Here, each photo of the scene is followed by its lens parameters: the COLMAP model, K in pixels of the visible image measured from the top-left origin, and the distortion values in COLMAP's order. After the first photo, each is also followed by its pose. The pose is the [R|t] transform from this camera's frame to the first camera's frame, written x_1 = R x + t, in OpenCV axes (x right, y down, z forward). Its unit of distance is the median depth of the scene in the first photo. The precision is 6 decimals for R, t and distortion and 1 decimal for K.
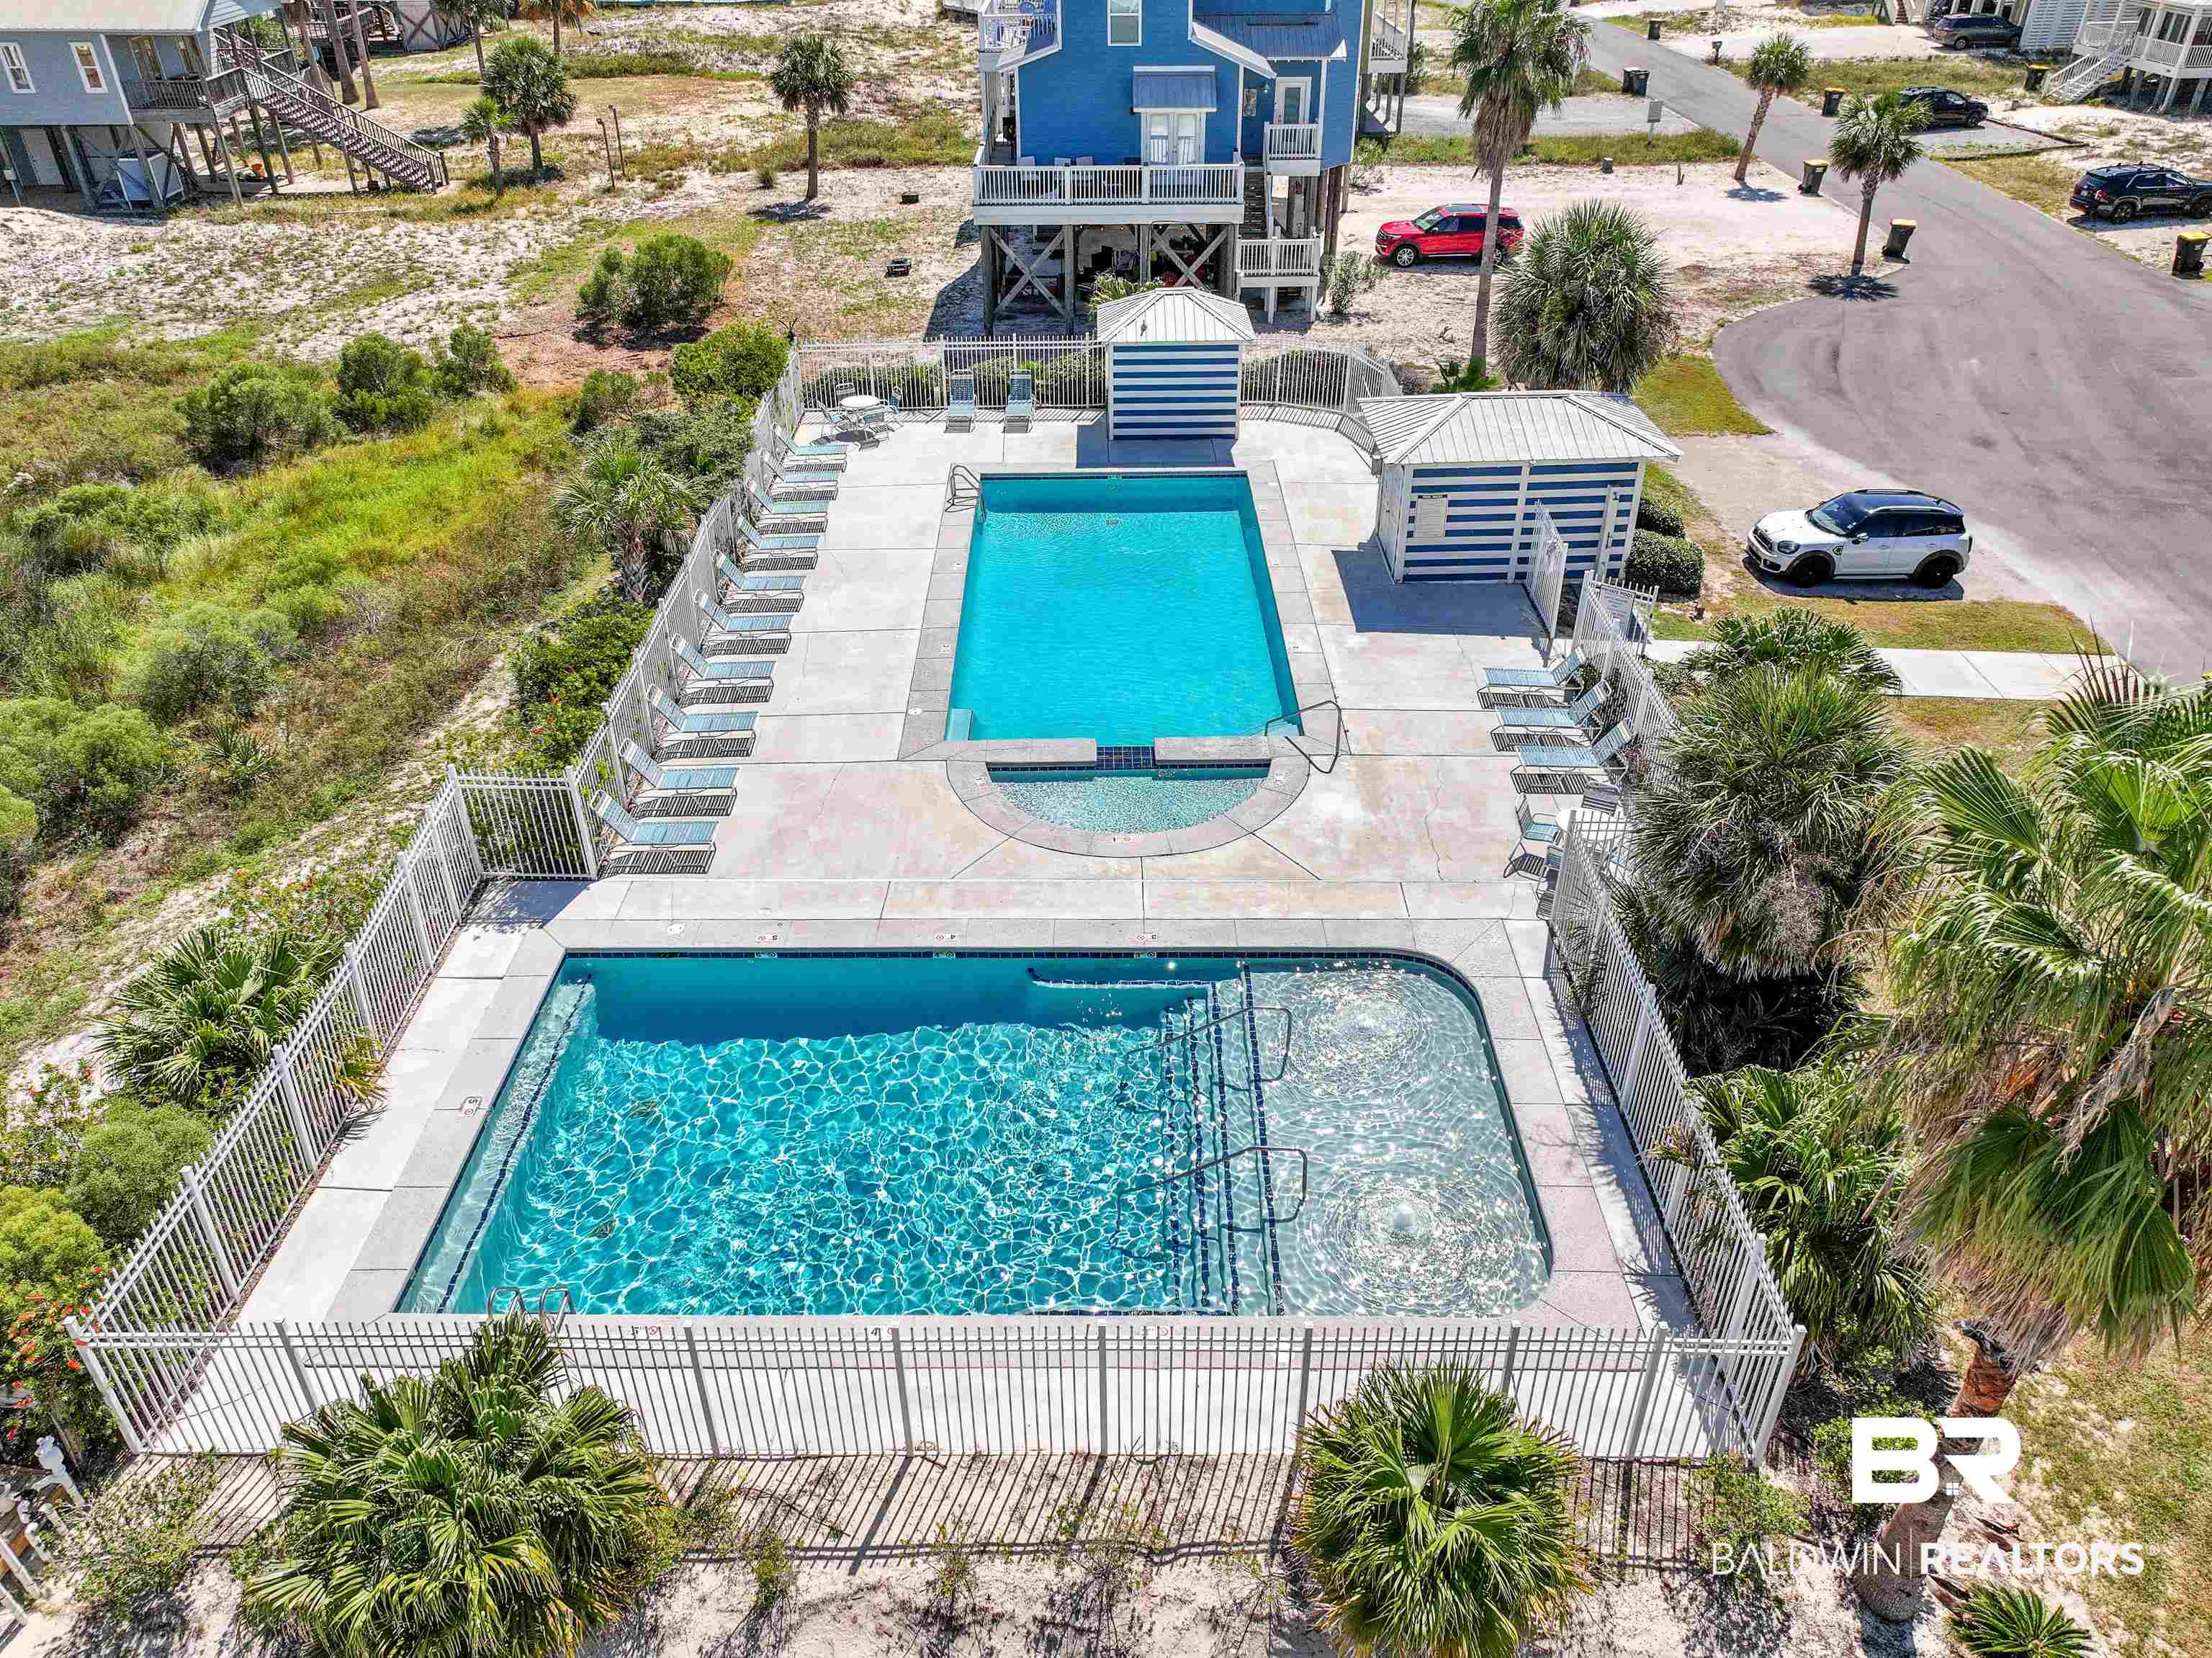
lens RADIAL K [[1552.9, 0, 1111.0], [0, 1552.9, 818.3], [0, 0, 1]] dist [-0.000969, 0.007843]
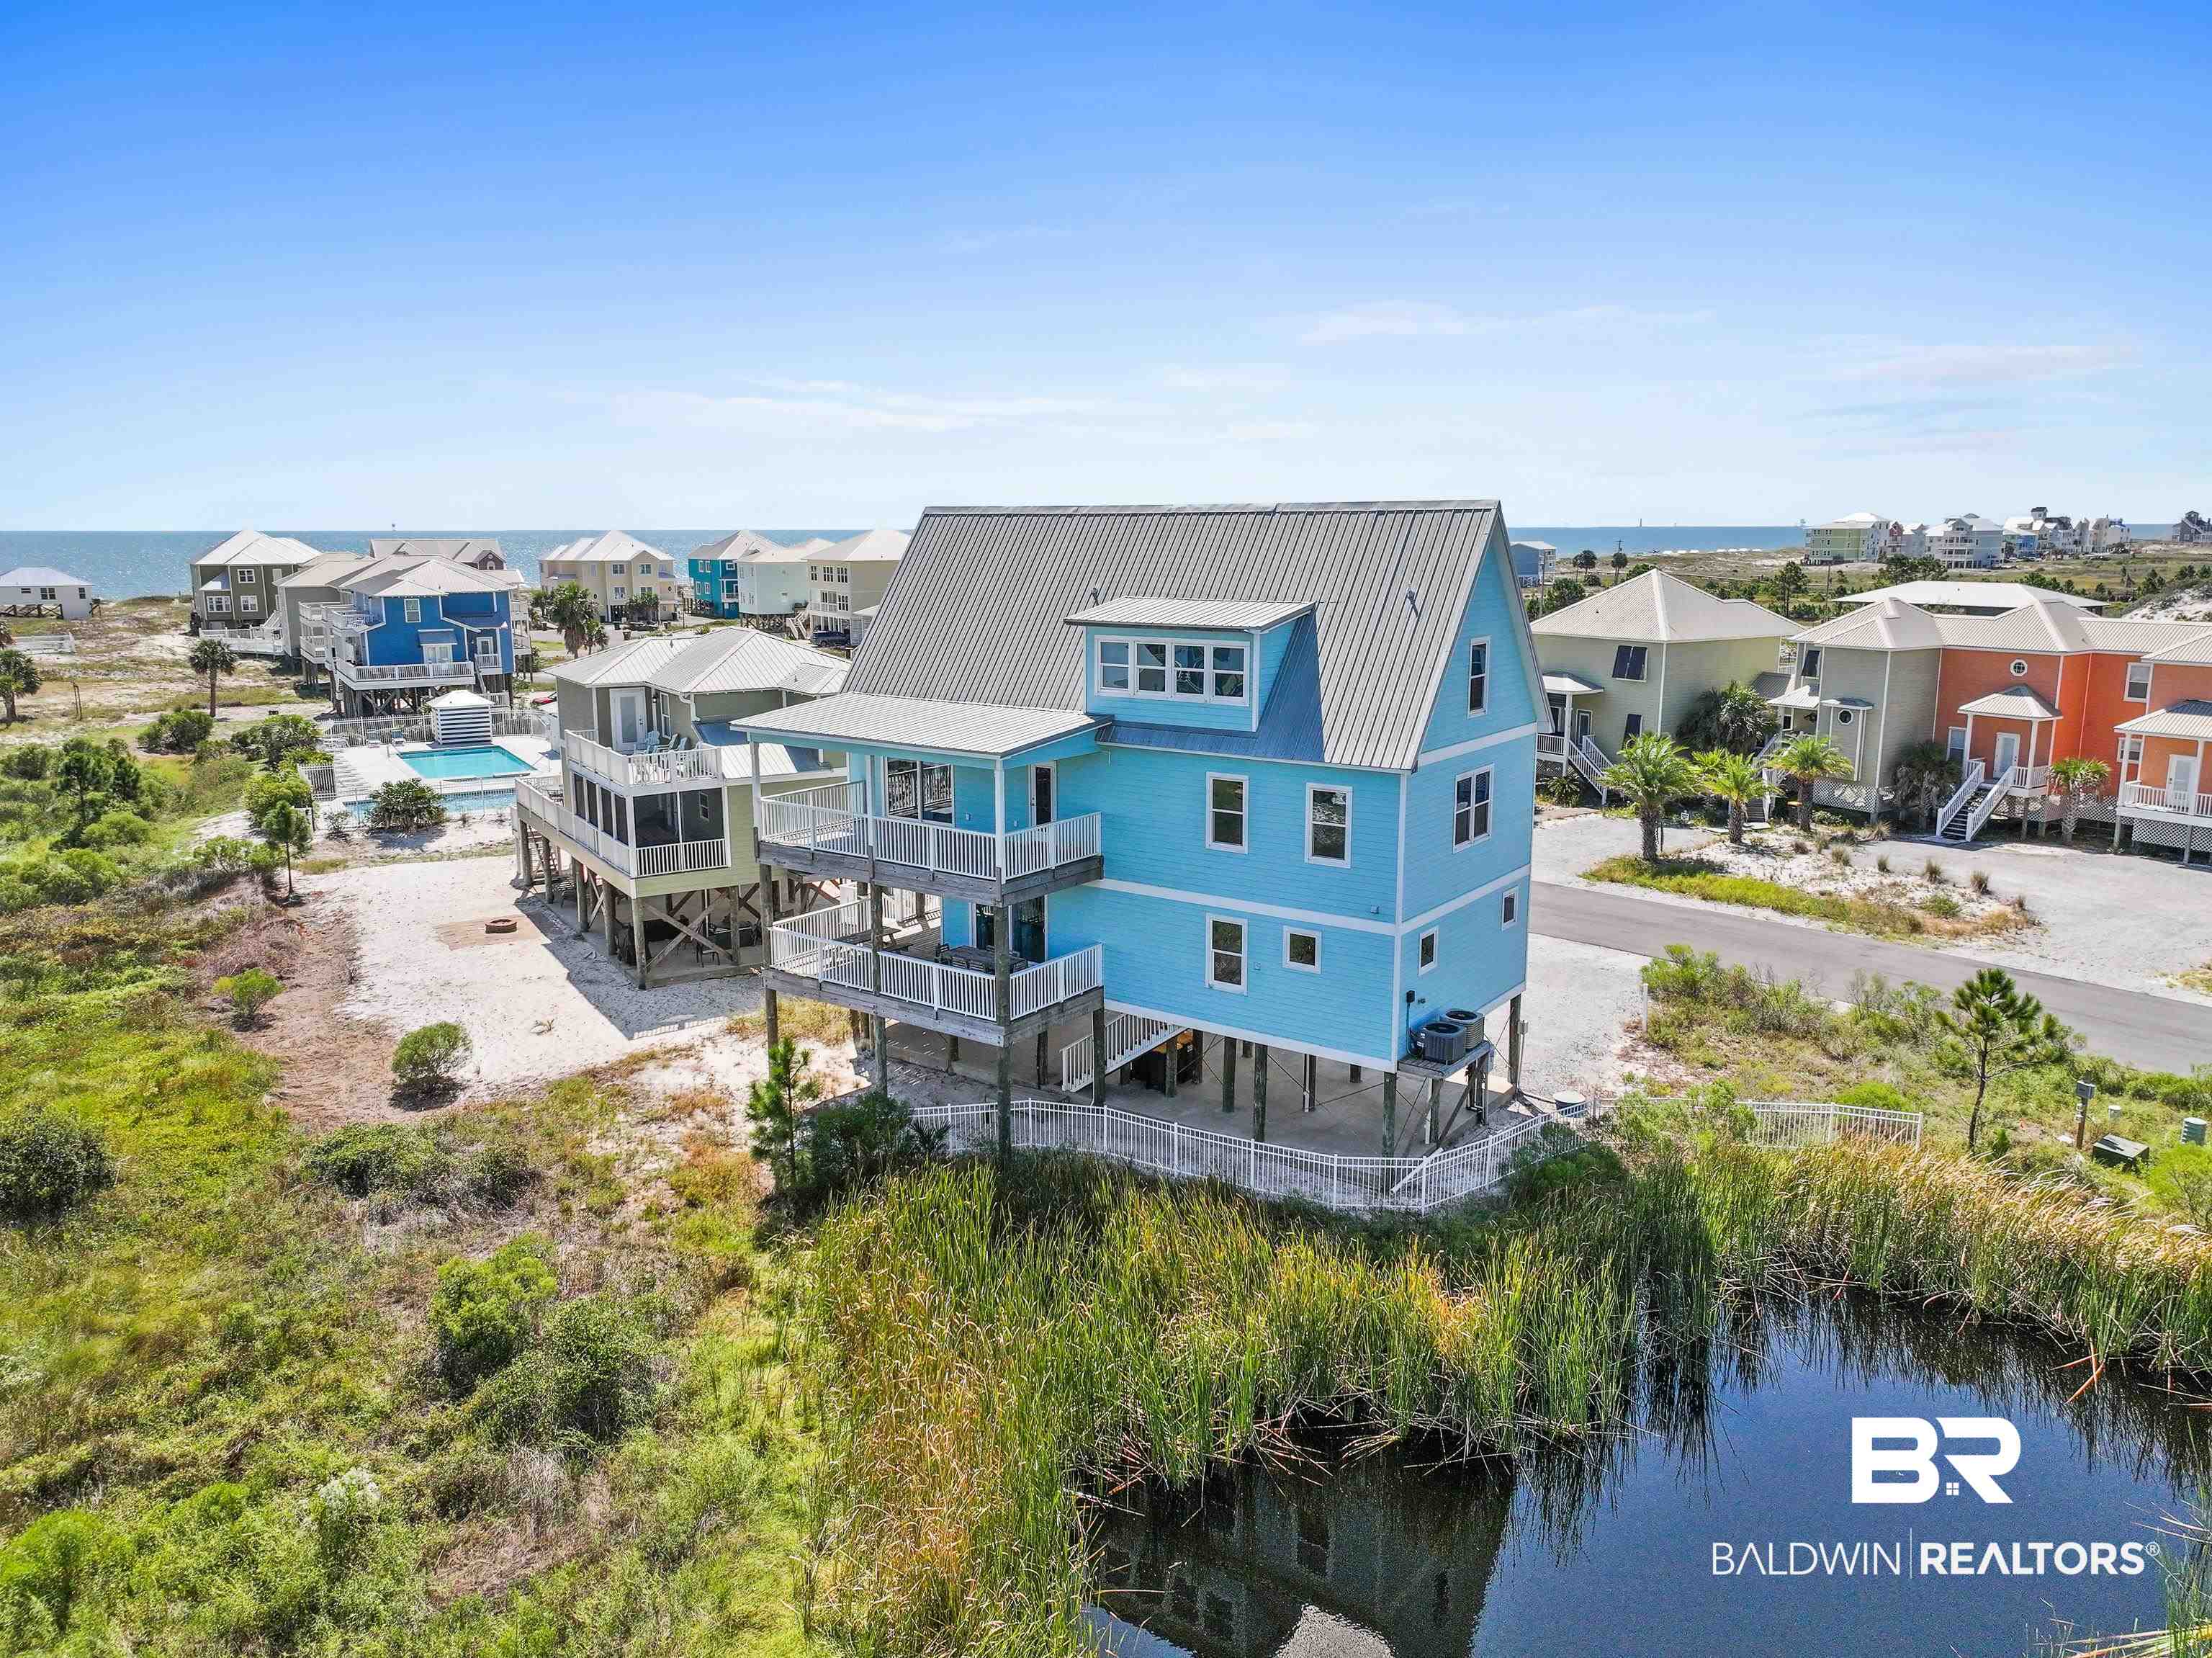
lens RADIAL K [[1552.9, 0, 1111.0], [0, 1552.9, 818.3], [0, 0, 1]] dist [-0.000969, 0.007843]
pose [[0.858442, -0.091781, 0.504631, -0.348685], [0.280471, 0.907733, -0.312020, 0.964426], [-0.429433, 0.409386, 0.804979, -1.487849]]
